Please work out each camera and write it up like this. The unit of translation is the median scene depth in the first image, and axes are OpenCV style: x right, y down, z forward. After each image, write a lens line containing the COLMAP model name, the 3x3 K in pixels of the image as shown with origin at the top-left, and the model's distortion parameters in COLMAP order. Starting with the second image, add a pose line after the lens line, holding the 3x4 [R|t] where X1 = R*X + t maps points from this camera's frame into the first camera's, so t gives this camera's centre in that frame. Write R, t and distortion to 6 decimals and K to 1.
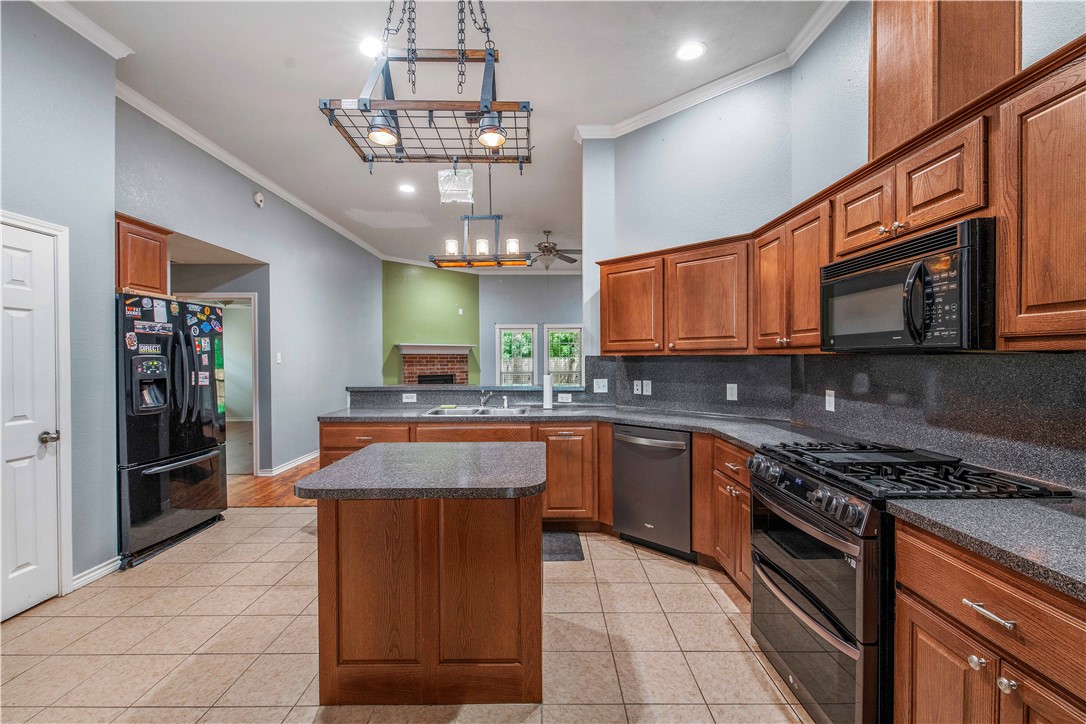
lens RADIAL K [[462.2, 0, 544.4], [0, 462.2, 361.2], [0, 0, 1]] dist [0.009732, -0.004560]
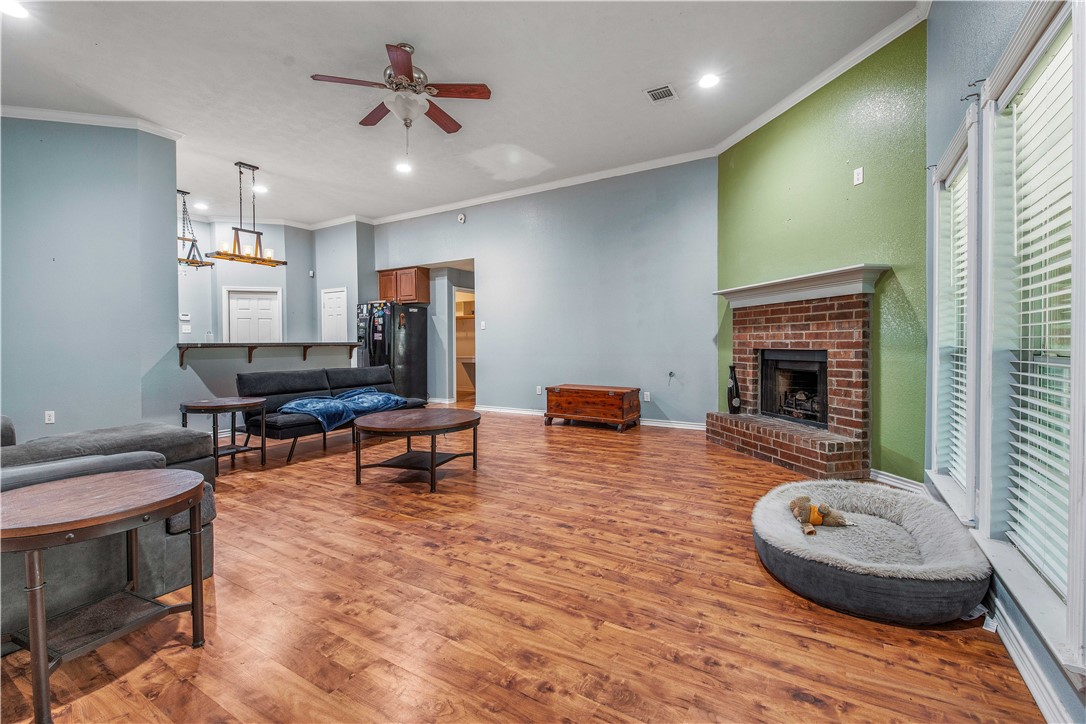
lens RADIAL K [[462.2, 0, 544.4], [0, 462.2, 352.3], [0, 0, 1]] dist [0.009732, -0.004560]
pose [[-0.523172, 0.027135, -0.851795, 0.876411], [0.003292, 0.999550, 0.029820, 0.060260], [0.852221, 0.012797, -0.523026, 3.416286]]
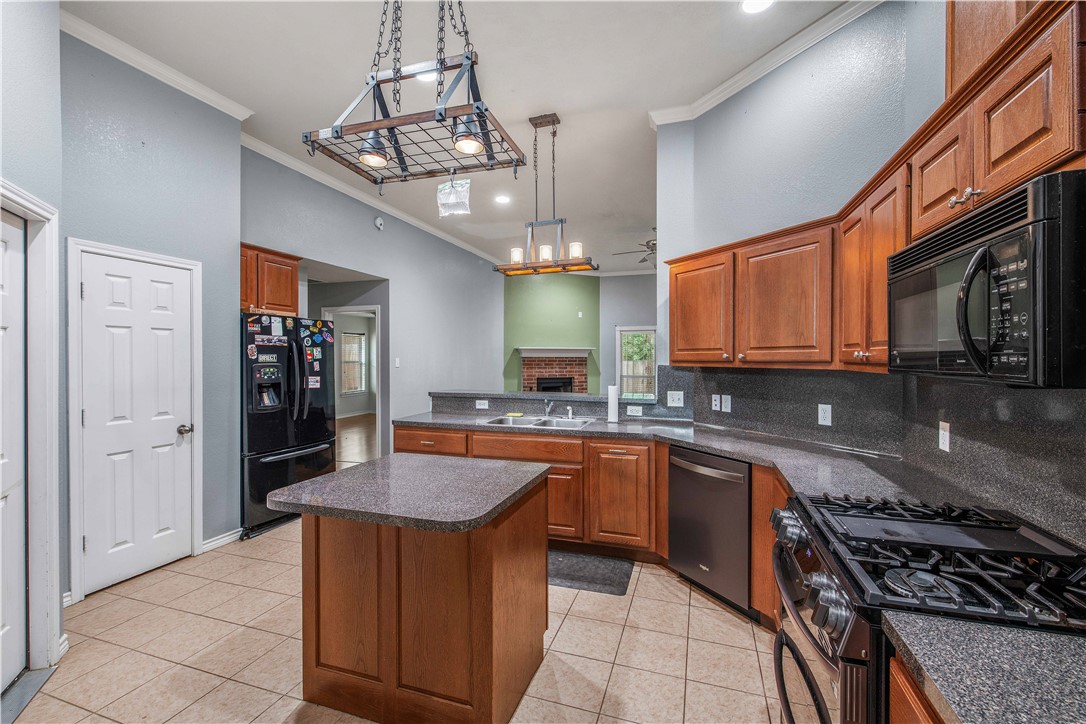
lens RADIAL K [[462.2, 0, 544.2], [0, 462.2, 360.8], [0, 0, 1]] dist [0.009732, -0.004560]
pose [[0.947788, 0.006573, -0.318835, 0.223412], [-0.006688, 0.999977, 0.000735, -0.026240], [0.318832, 0.001436, 0.947810, 0.096233]]
